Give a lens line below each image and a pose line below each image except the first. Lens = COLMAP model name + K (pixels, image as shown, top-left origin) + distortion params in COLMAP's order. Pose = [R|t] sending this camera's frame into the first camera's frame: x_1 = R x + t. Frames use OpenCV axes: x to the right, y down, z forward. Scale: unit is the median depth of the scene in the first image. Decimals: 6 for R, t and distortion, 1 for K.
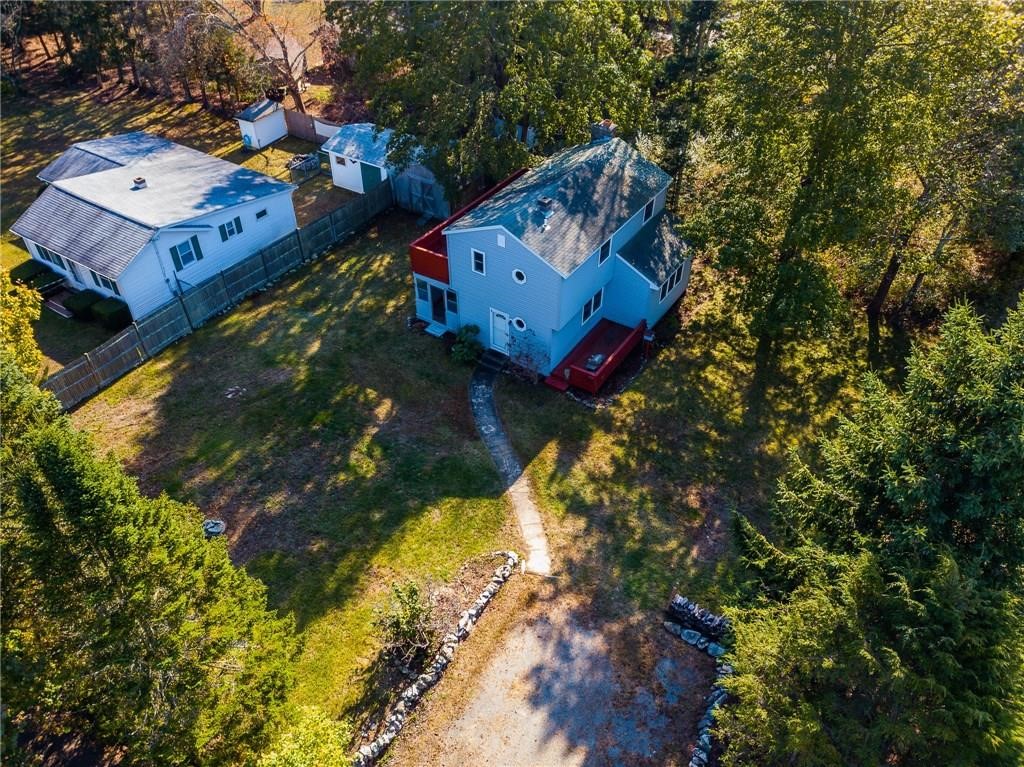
lens RADIAL K [[791.6, 0, 513.1], [0, 791.6, 371.9], [0, 0, 1]] dist [0.058880, -0.091955]
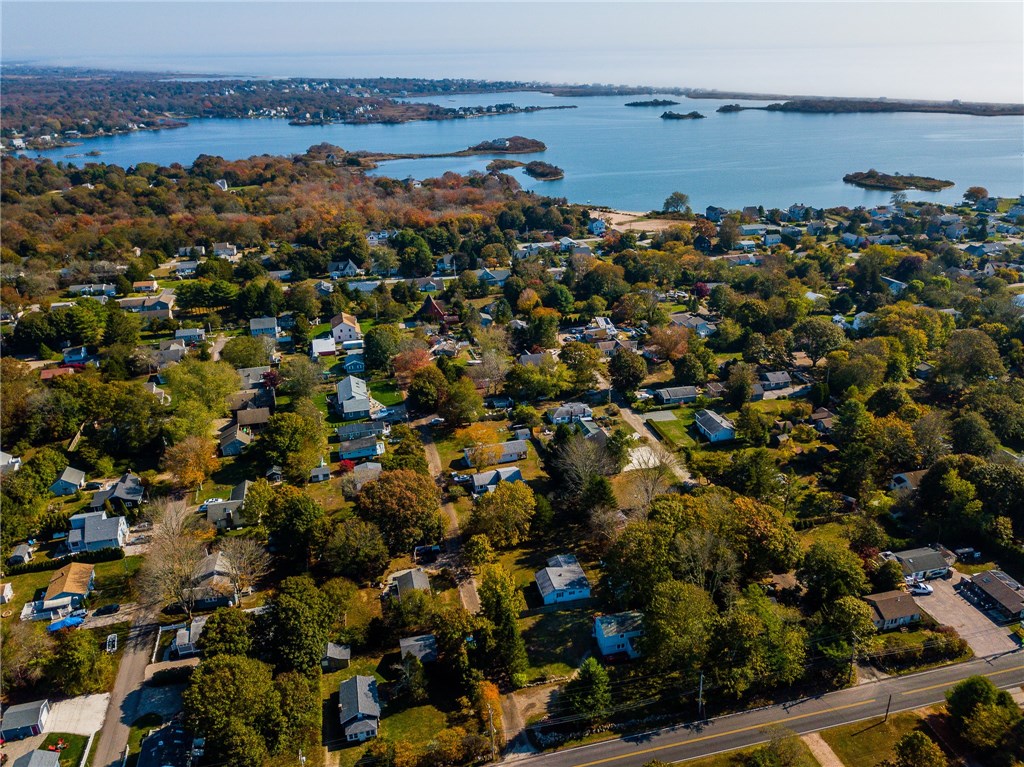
lens RADIAL K [[773.5, 0, 516.8], [0, 773.5, 383.4], [0, 0, 1]] dist [0.014878, -0.010259]
pose [[0.726237, 0.257033, -0.637584, 2.112843], [-0.429150, 0.894061, -0.128393, -0.606499], [0.537038, 0.366863, 0.759606, -3.231528]]
